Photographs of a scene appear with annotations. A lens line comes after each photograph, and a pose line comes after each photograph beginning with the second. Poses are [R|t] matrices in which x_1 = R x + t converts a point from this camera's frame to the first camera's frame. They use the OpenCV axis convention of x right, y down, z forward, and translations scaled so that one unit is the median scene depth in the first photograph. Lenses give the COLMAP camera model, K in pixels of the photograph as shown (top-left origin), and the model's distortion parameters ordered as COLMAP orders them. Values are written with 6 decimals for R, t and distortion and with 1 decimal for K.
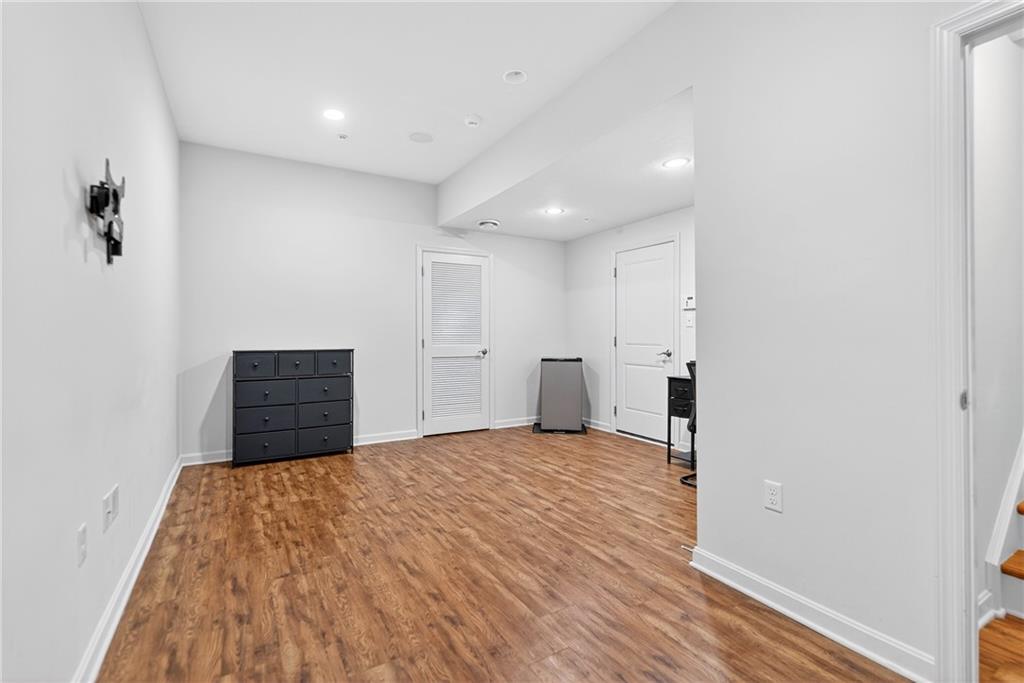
lens RADIAL K [[452.4, 0, 508.9], [0, 452.4, 336.8], [0, 0, 1]] dist [-0.000412, 0.000674]
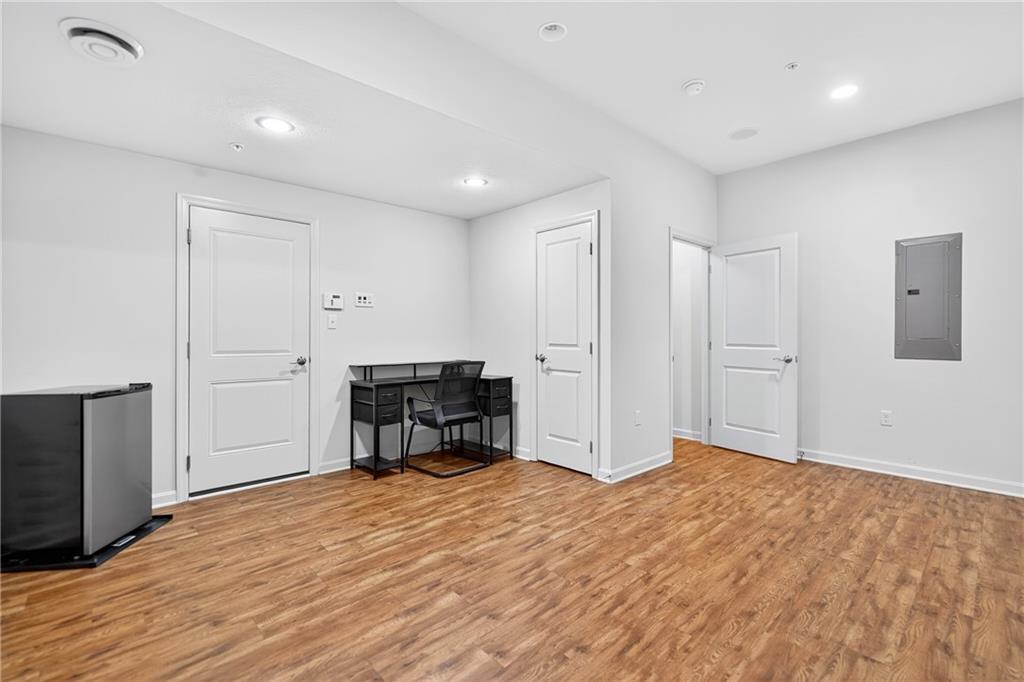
lens RADIAL K [[452.4, 0, 509.7], [0, 452.4, 335.1], [0, 0, 1]] dist [-0.000412, 0.000674]
pose [[-0.196325, 0.000125, 0.980539, -0.831881], [0.008351, 0.999964, 0.001544, -0.012815], [-0.980503, 0.008492, -0.196319, 1.287762]]
